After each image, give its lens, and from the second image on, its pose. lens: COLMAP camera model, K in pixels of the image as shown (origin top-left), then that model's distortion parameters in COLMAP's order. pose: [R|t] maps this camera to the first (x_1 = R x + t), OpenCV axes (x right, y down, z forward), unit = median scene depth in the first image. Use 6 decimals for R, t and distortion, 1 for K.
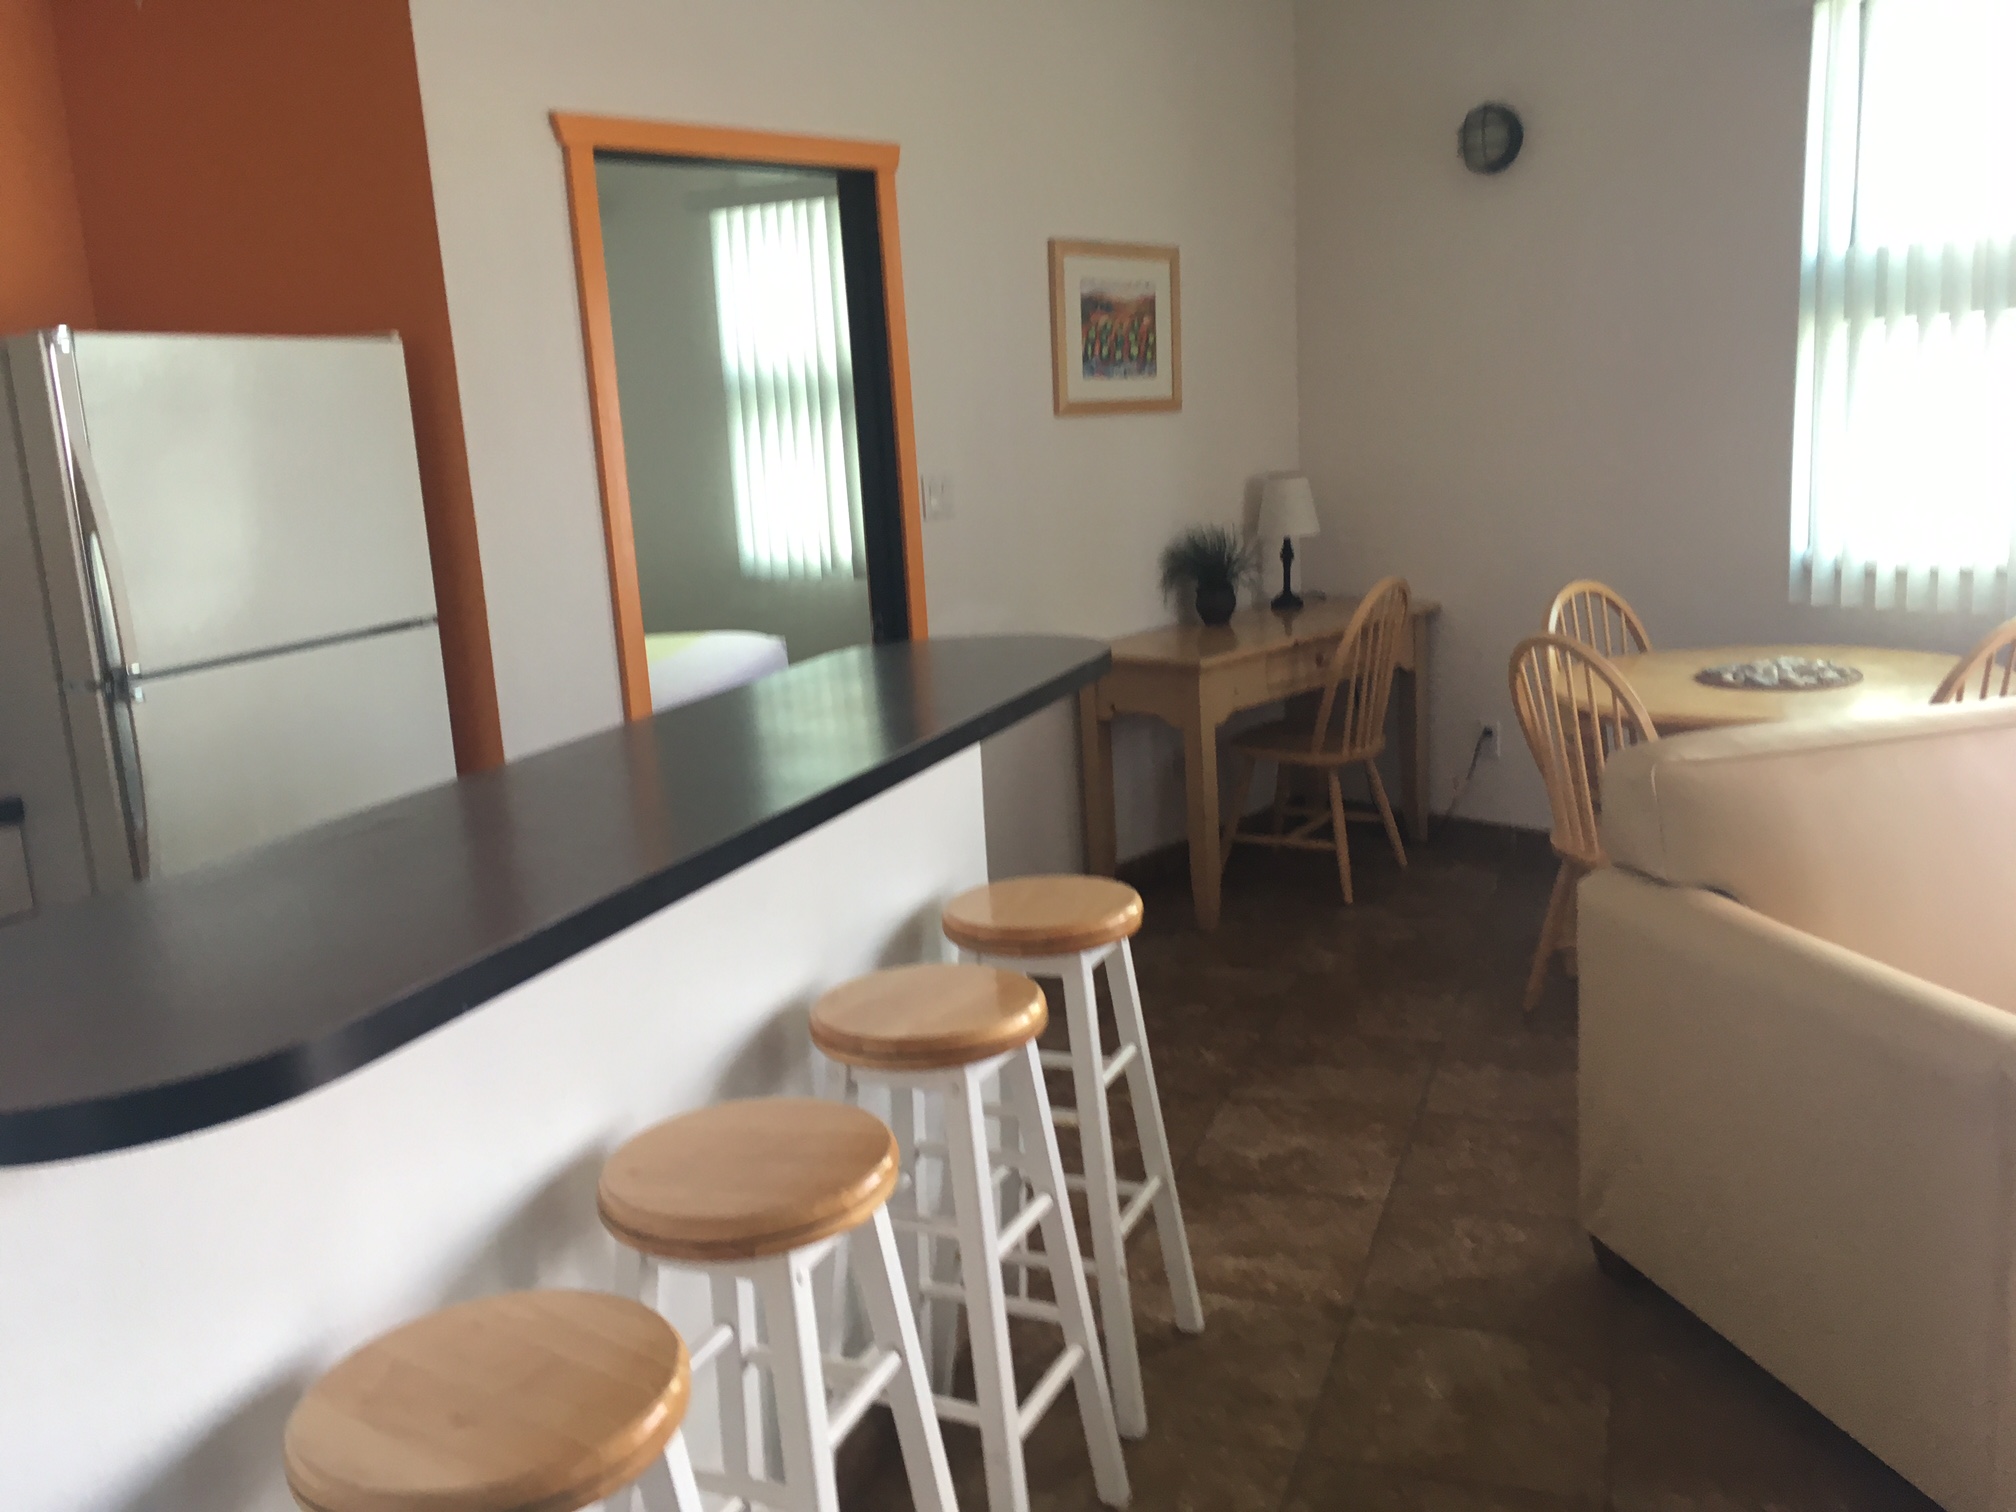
lens RADIAL K [[1720.9, 0, 957.0], [0, 1720.9, 751.3], [0, 0, 1]] dist [0.082573, -0.171980]
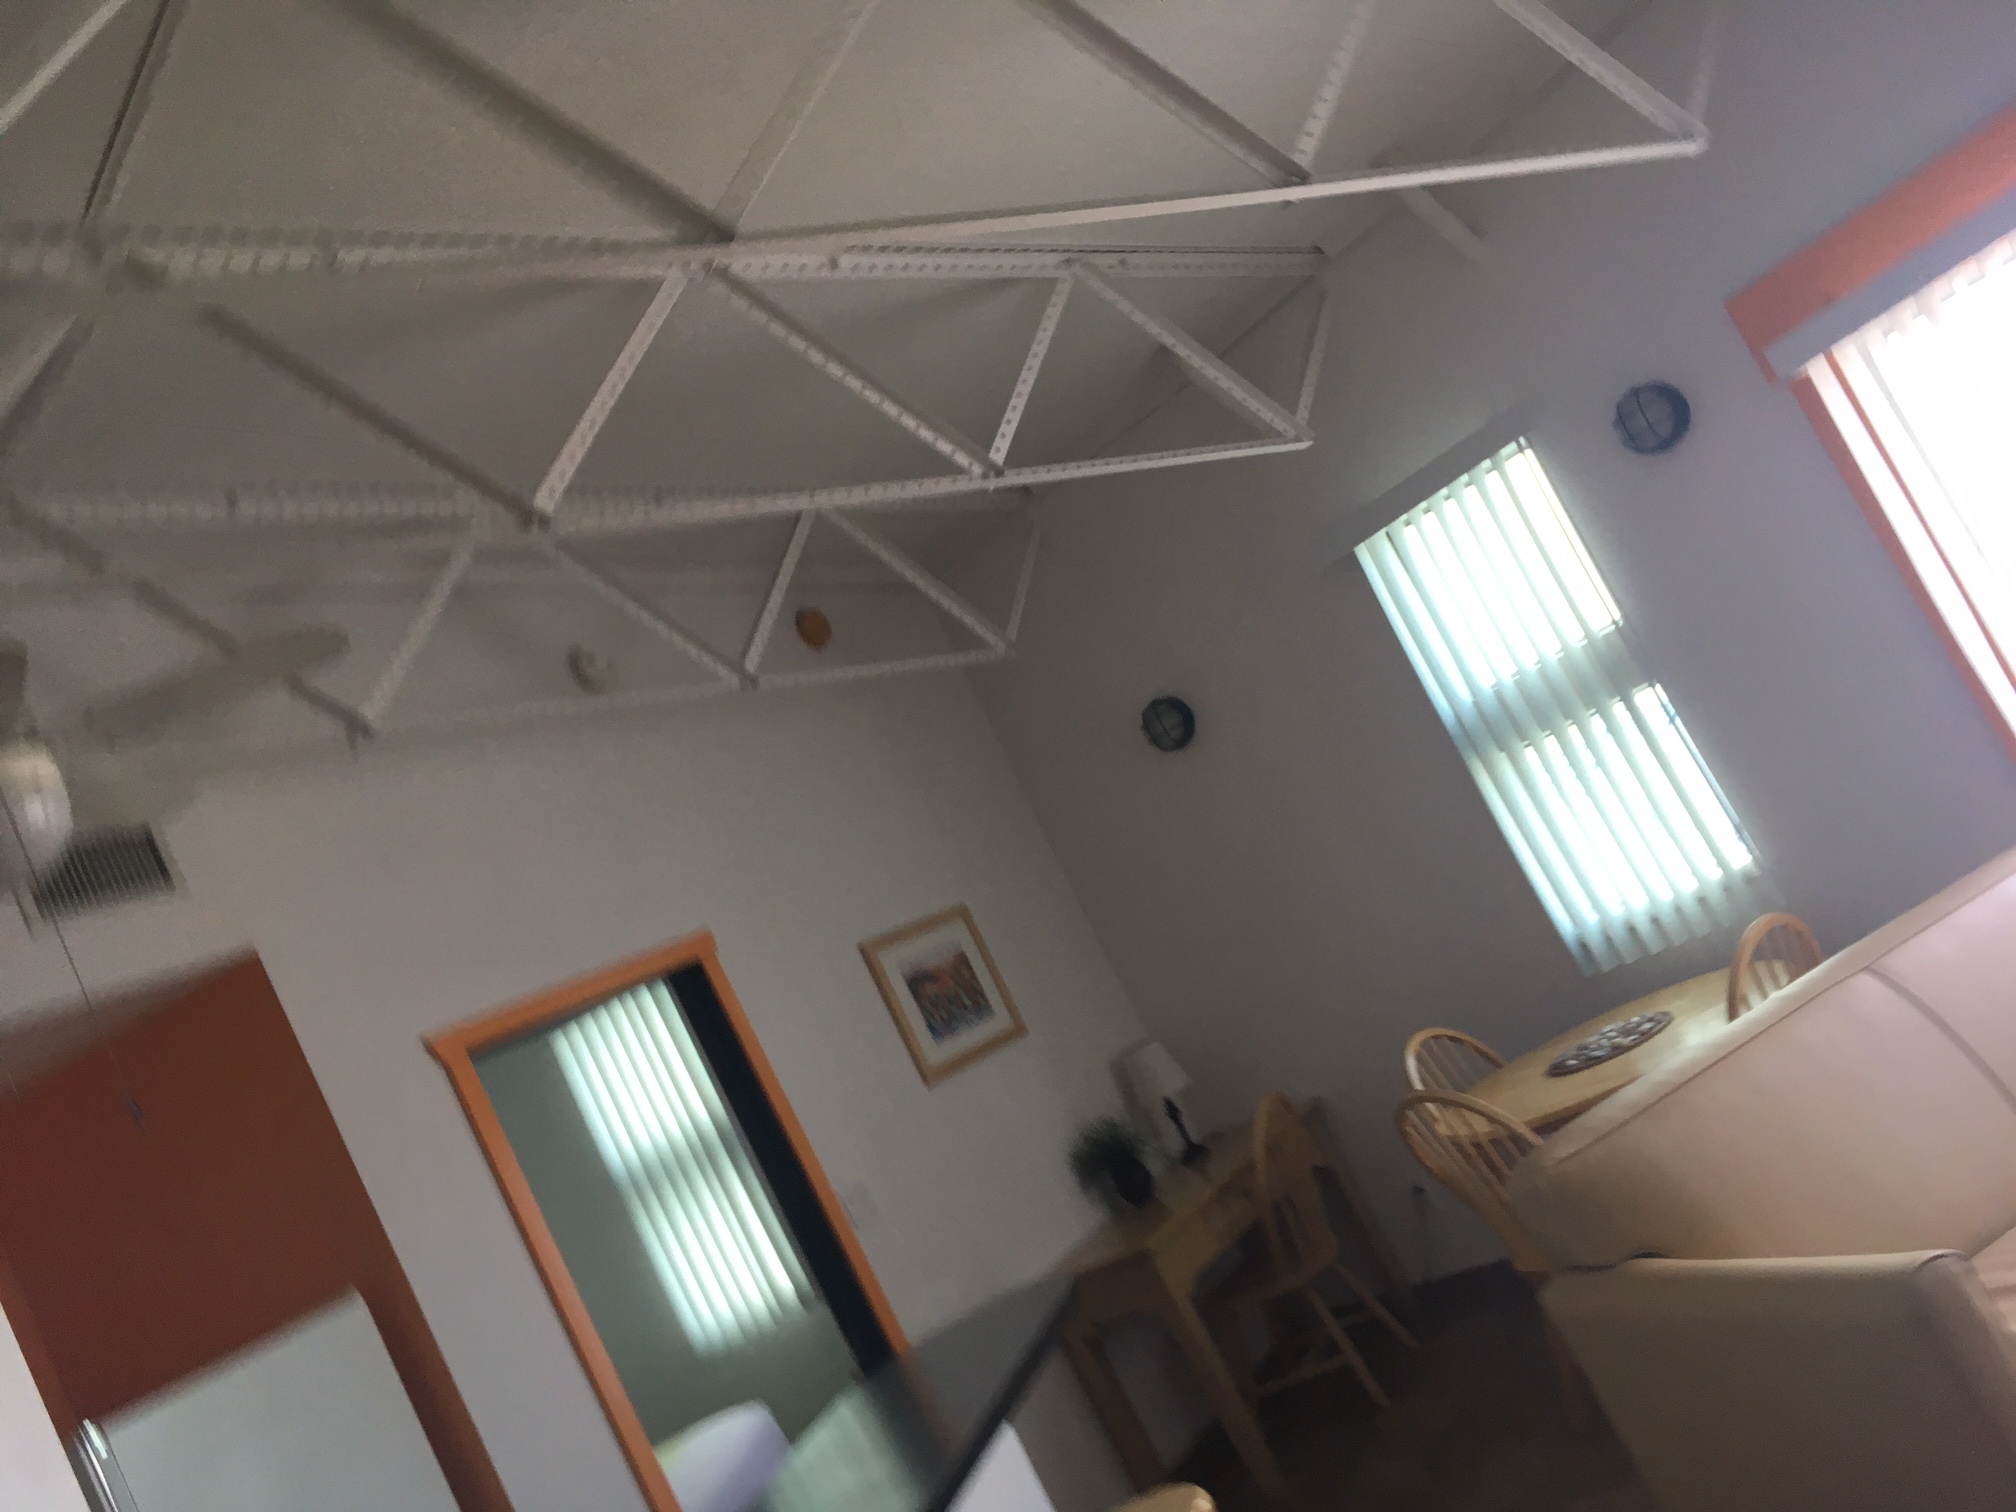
lens RADIAL K [[1766.7, 0, 1000.0], [0, 1766.7, 727.4], [0, 0, 1]] dist [0.046440, -0.007331]
pose [[0.908211, -0.376360, 0.183047, -0.020262], [0.417151, 0.849333, -0.323449, -0.007697], [-0.033734, 0.370118, 0.928372, -0.119375]]
